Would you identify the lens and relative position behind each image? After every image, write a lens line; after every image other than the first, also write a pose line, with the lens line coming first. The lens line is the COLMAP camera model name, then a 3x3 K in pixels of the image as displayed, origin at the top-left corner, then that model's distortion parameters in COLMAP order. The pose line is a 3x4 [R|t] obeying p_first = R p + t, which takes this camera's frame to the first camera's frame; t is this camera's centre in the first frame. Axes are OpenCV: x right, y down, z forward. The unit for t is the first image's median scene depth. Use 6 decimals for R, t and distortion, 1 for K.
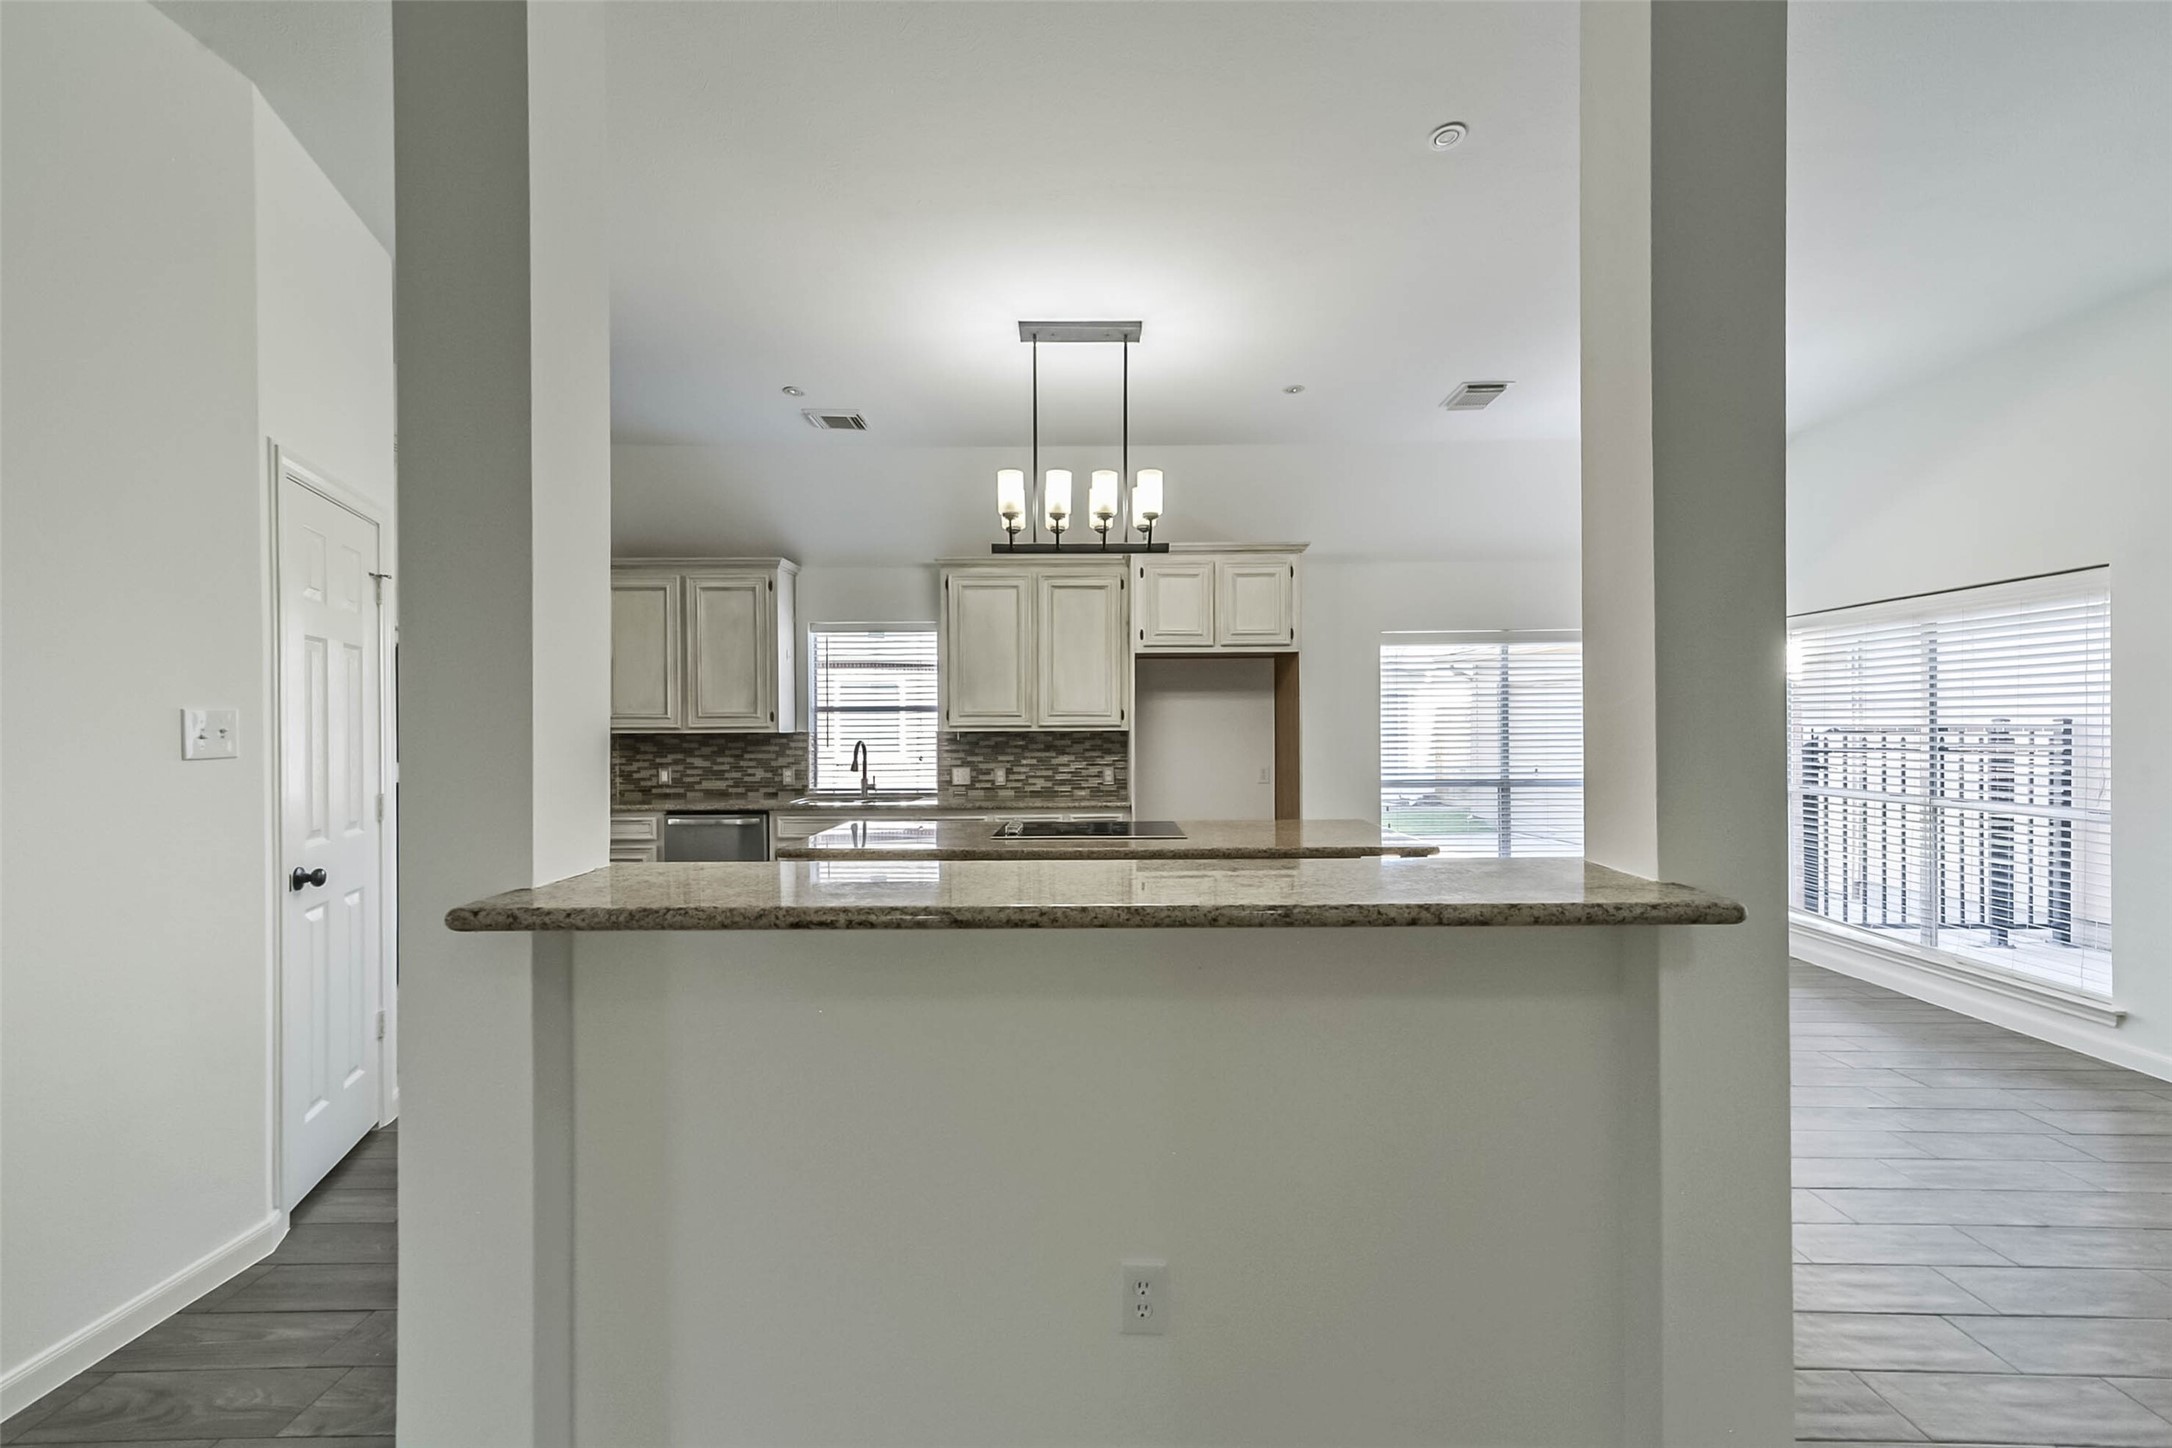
lens RADIAL K [[834.2, 0, 1100.0], [0, 834.2, 724.3], [0, 0, 1]] dist [0.009247, -0.000103]
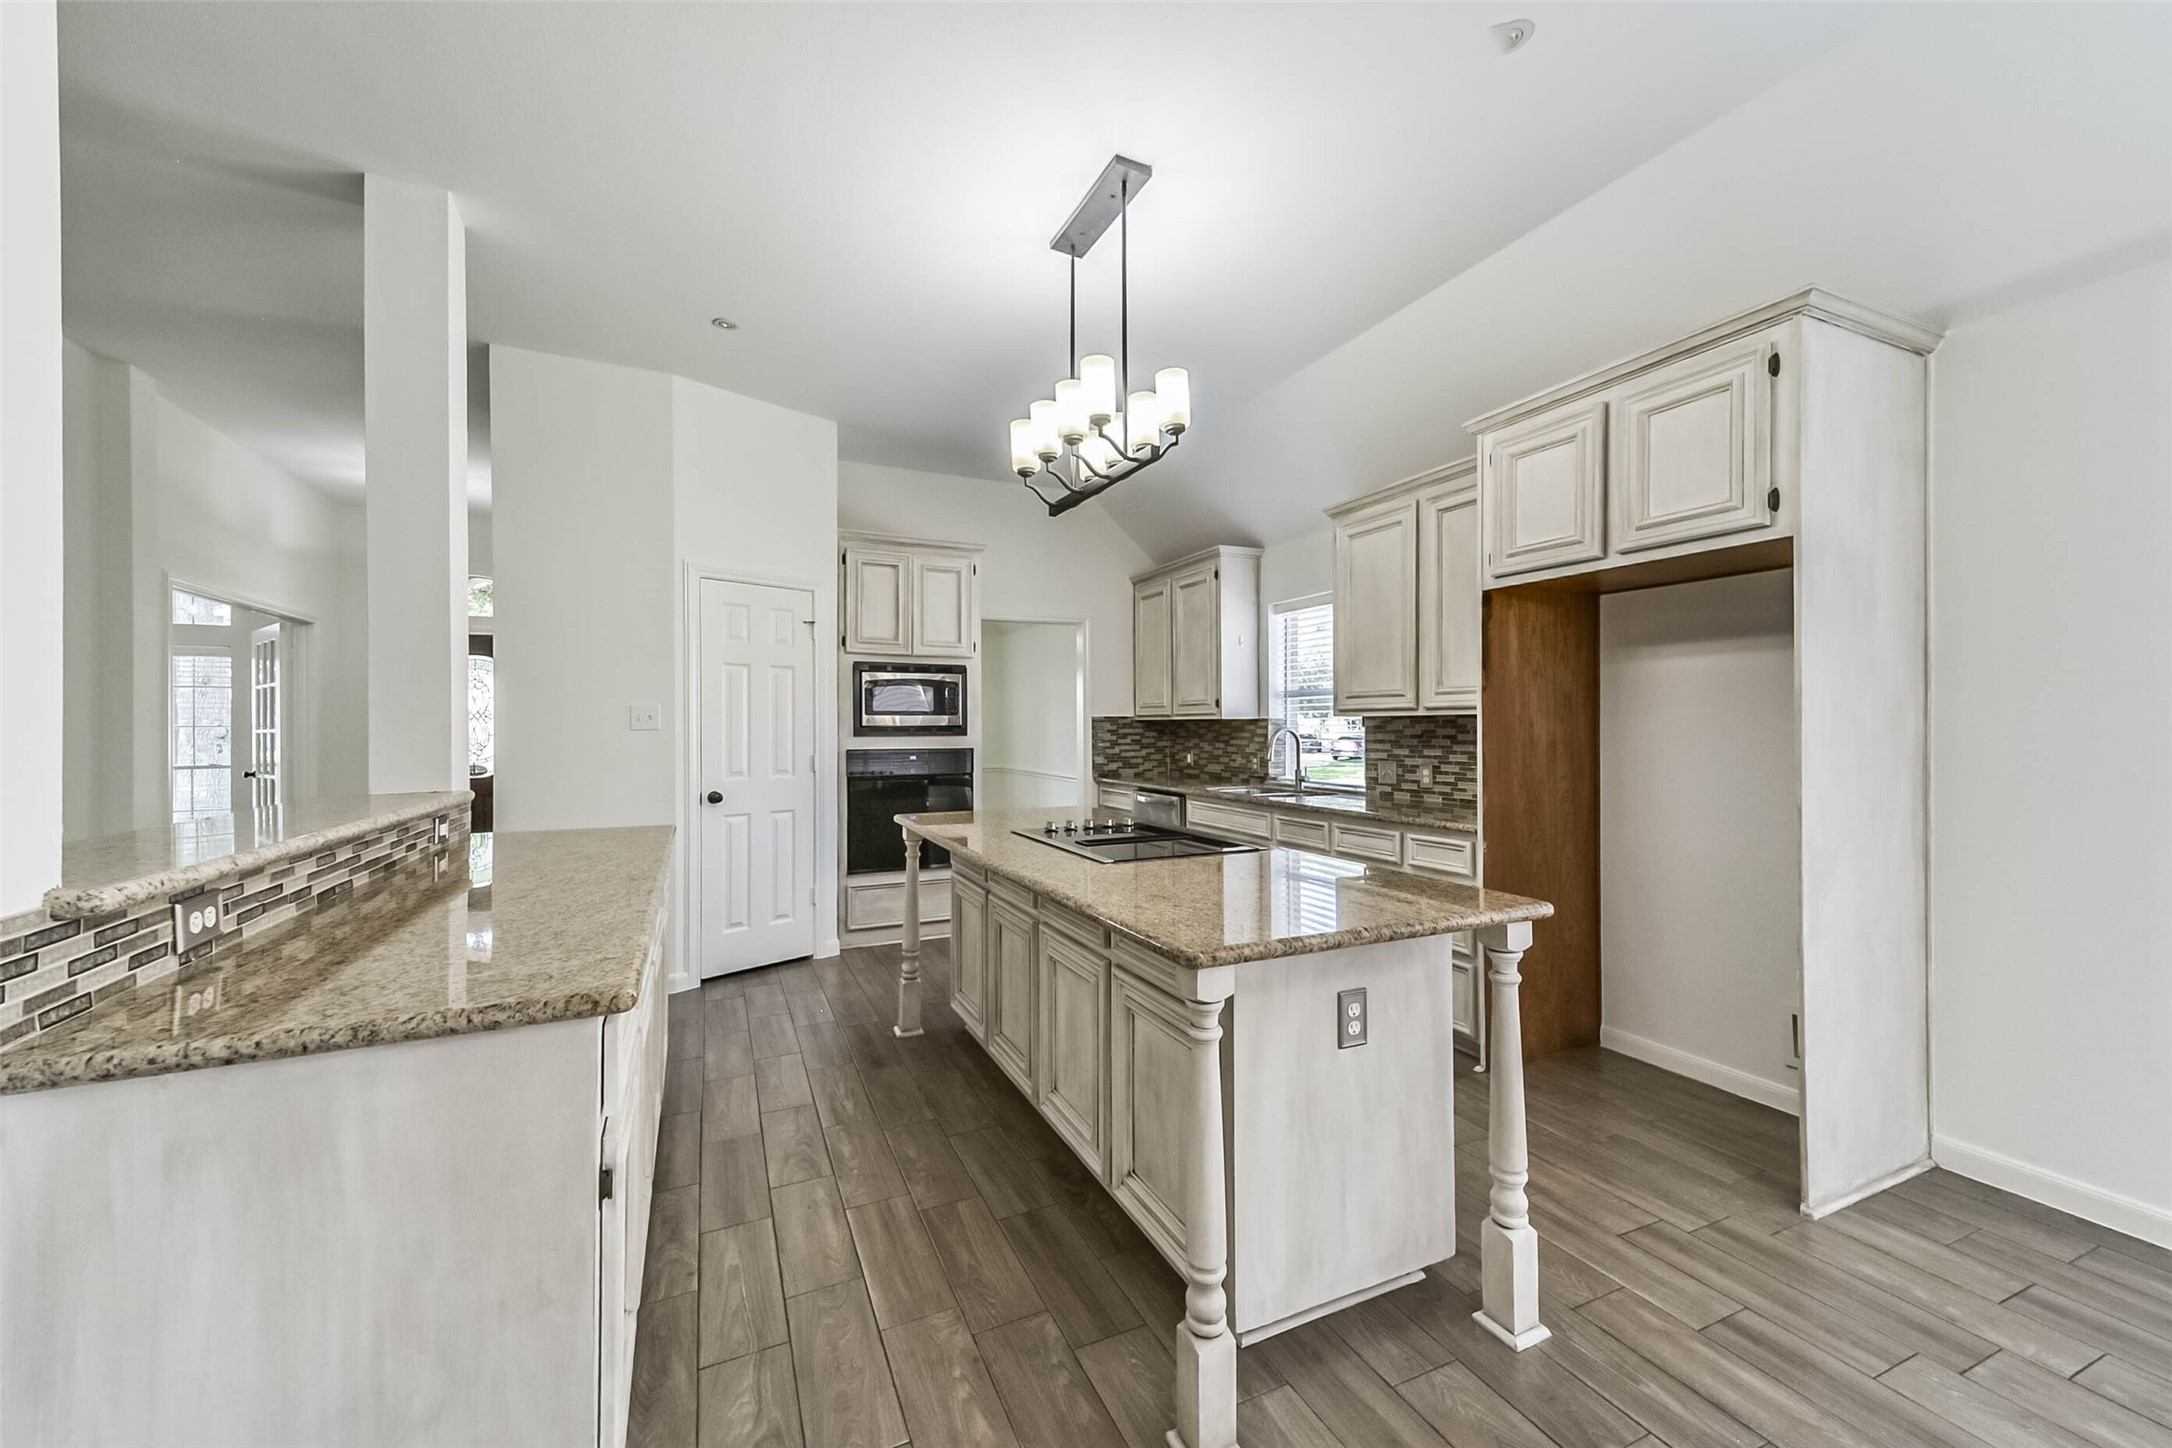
lens RADIAL K [[834.2, 0, 1087.3], [0, 834.2, 720.8], [0, 0, 1]] dist [0.009247, -0.000103]
pose [[0.426371, -0.001687, -0.904547, 0.433121], [0.008138, 0.999965, 0.001972, 0.008682], [0.904512, -0.008202, 0.426370, 0.406515]]
